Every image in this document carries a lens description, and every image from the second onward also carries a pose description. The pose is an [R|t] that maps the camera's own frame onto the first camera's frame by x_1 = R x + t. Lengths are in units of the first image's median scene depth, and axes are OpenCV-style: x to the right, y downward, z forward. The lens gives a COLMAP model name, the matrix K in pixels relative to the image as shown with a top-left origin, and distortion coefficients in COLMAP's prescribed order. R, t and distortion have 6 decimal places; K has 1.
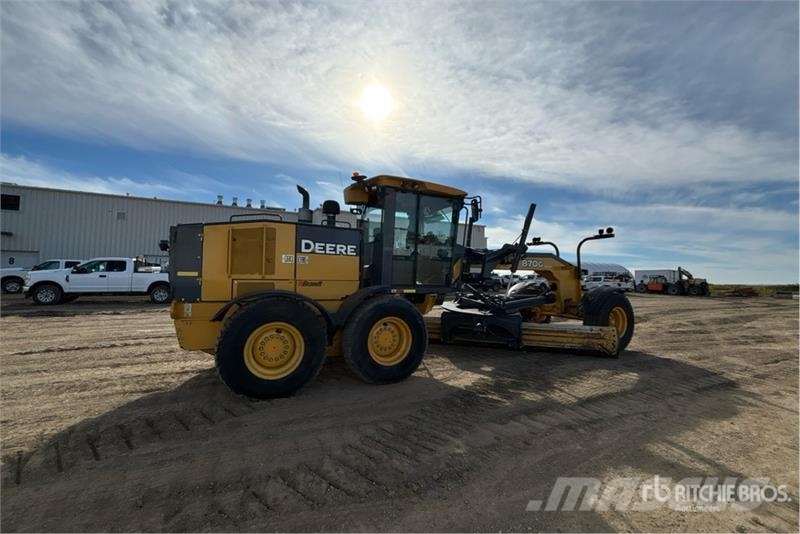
lens RADIAL K [[321.6, 0, 400.0], [0, 321.6, 267.0], [0, 0, 1]] dist [0.018570, -0.000028]
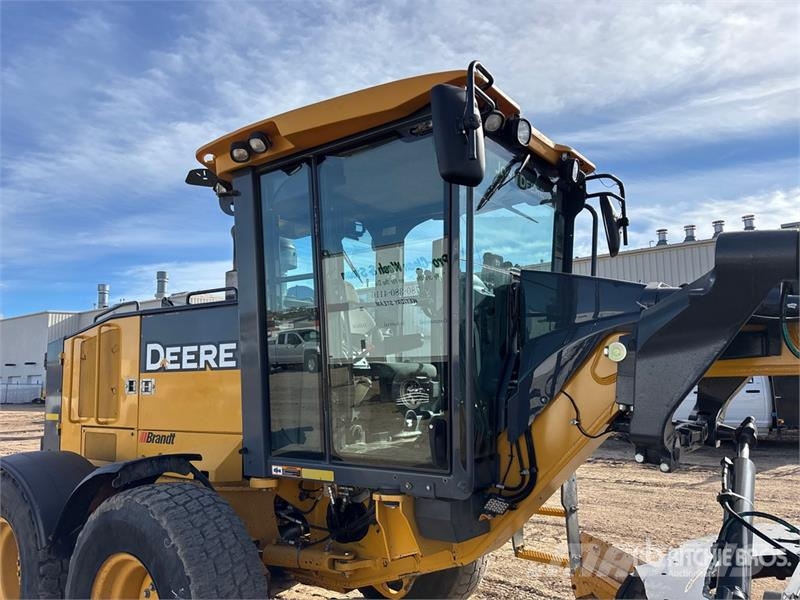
lens RADIAL K [[608.5, 0, 398.5], [0, 608.5, 301.9], [0, 0, 1]] dist [0.060166, -0.002604]
pose [[0.454485, -0.137321, -0.880106, 0.632490], [0.055281, 0.990489, -0.125997, -0.010177], [0.889038, 0.008611, 0.457753, 0.841291]]
